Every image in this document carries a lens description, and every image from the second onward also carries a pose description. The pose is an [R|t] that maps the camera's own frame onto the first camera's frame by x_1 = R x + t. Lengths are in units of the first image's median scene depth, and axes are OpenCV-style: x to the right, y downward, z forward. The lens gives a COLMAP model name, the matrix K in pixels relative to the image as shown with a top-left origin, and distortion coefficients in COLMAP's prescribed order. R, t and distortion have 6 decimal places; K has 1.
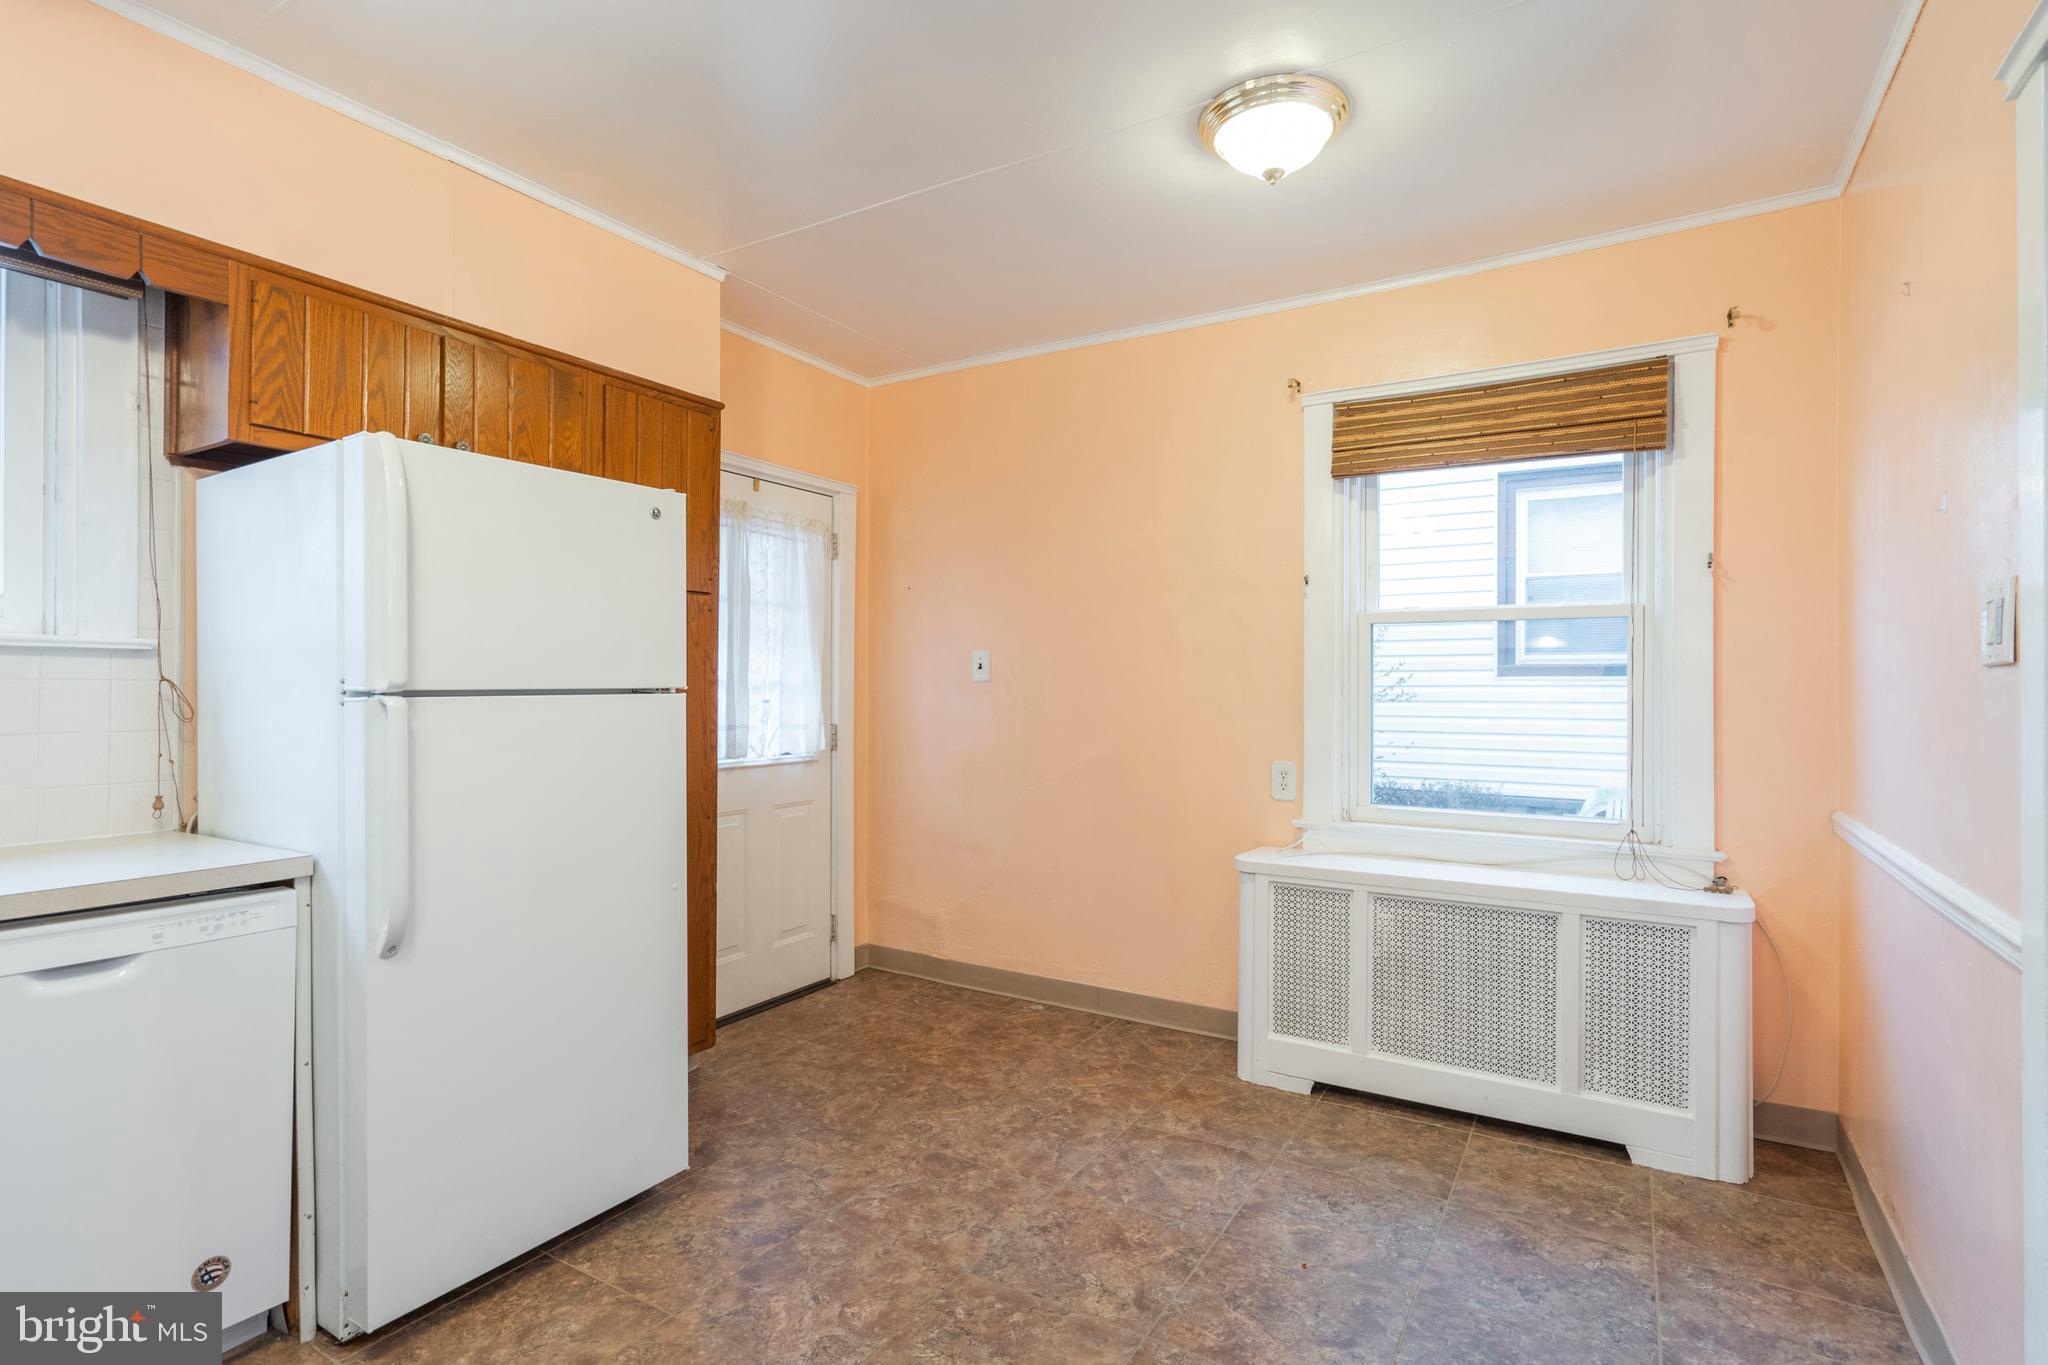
lens RADIAL K [[995.2, 0, 1014.5], [0, 995.2, 684.4], [0, 0, 1]] dist [0.002213, 0.000050]
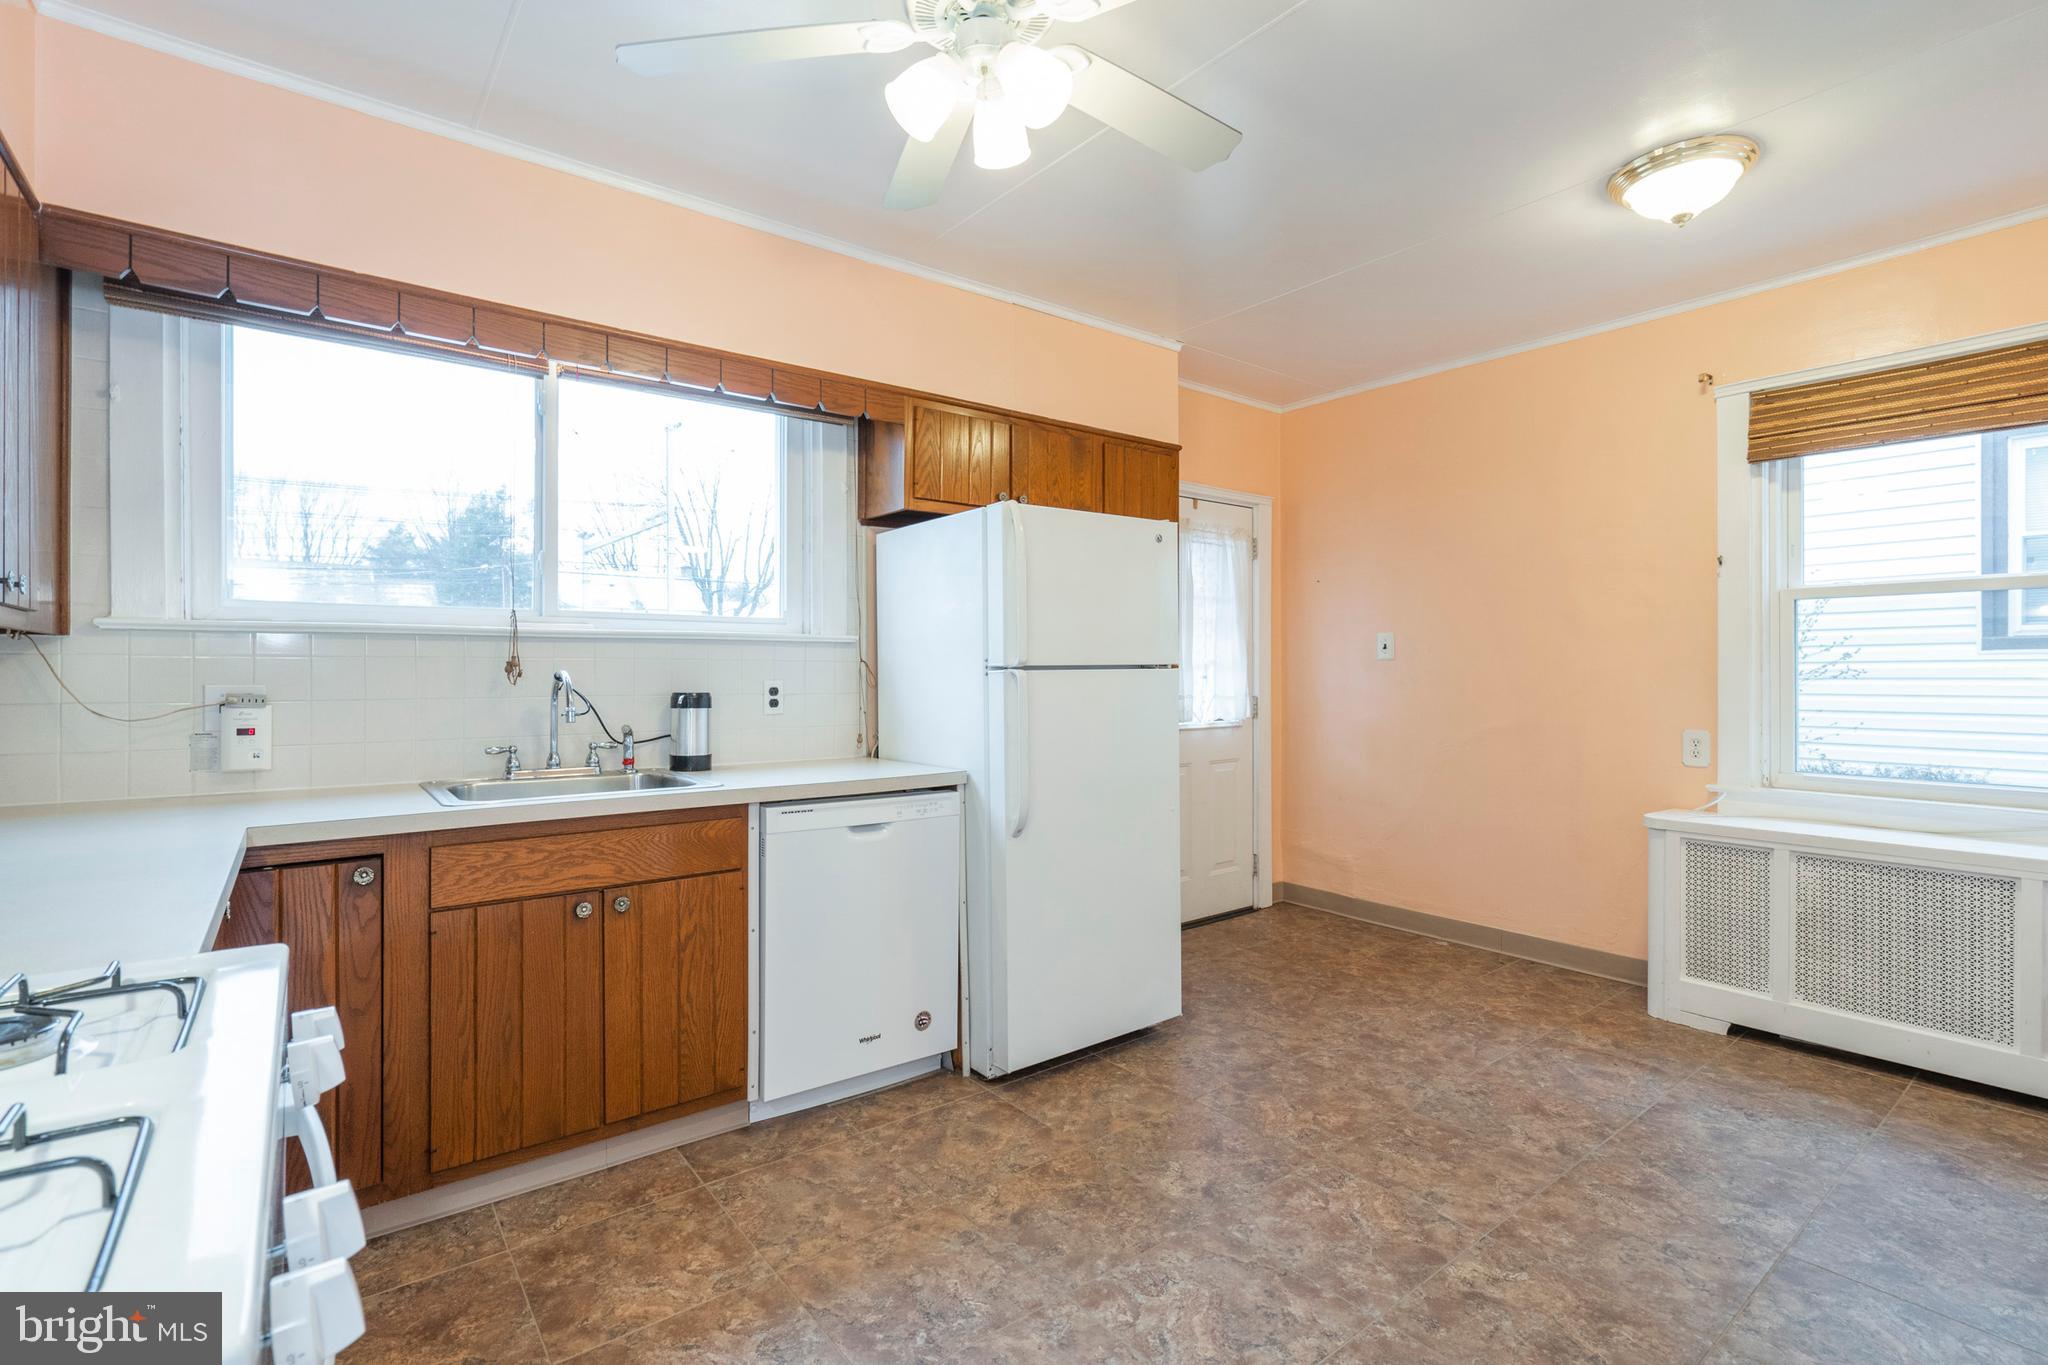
lens RADIAL K [[940.7, 0, 1021.9], [0, 940.7, 673.3], [0, 0, 1]] dist [-0.003322, 0.001210]
pose [[0.936320, -0.005942, -0.351098, -0.069732], [0.007743, 0.999963, 0.003726, 0.008645], [0.351063, -0.006207, 0.936331, -0.260647]]
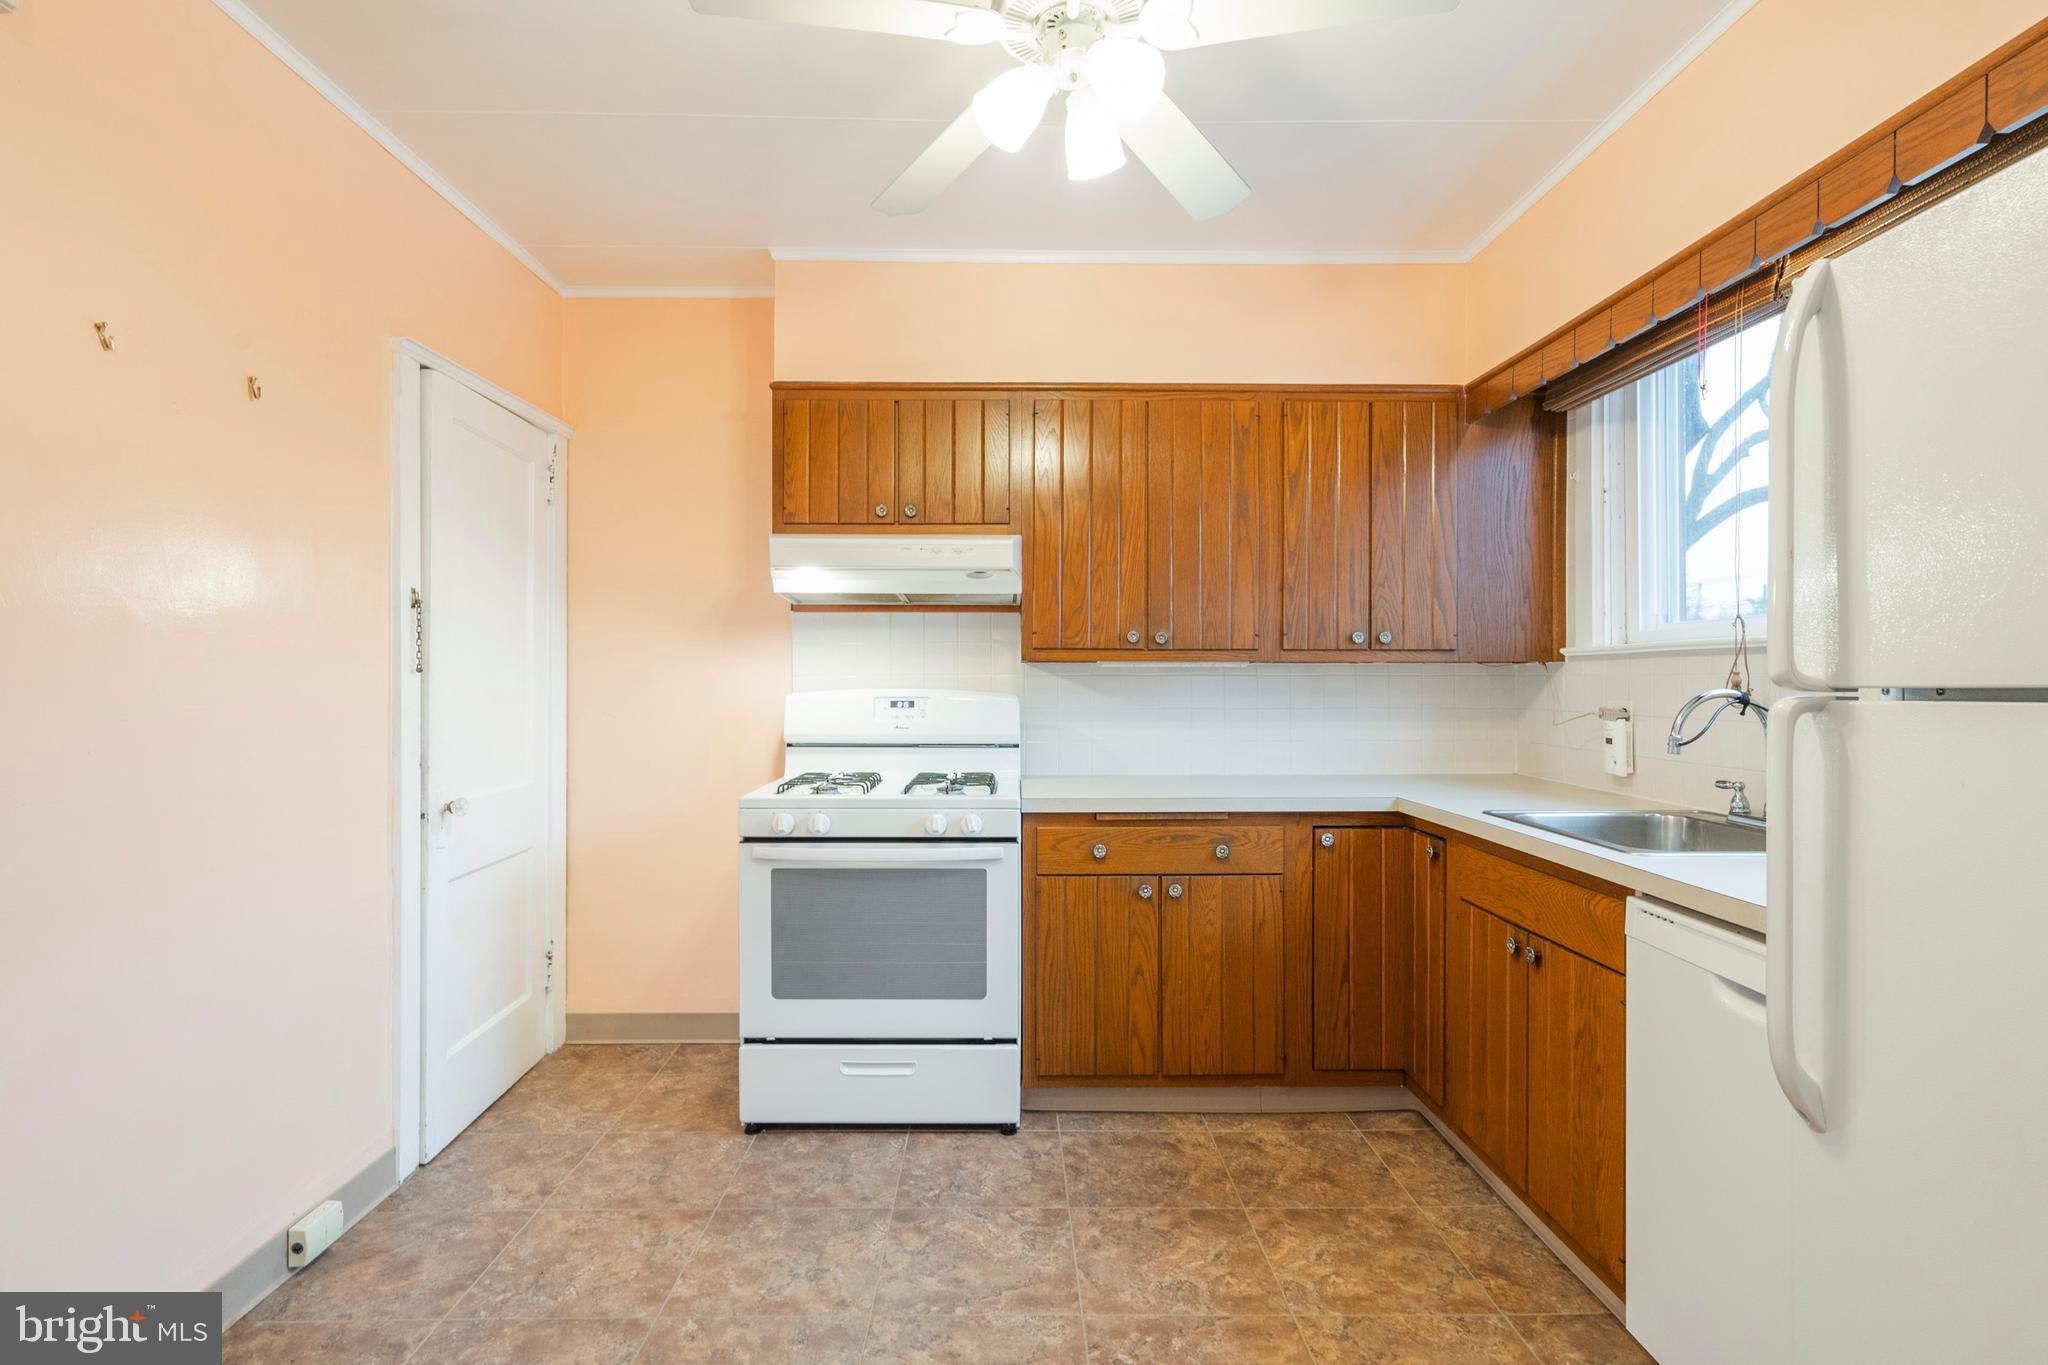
lens RADIAL K [[1036.9, 0, 1018.0], [0, 1036.9, 687.9], [0, 0, 1]] dist [0.003632, 0.000883]
pose [[-0.846168, -0.001399, -0.532914, 0.082692], [-0.000450, 0.999998, -0.001910, 0.004637], [0.532916, -0.001377, -0.846167, 0.889723]]
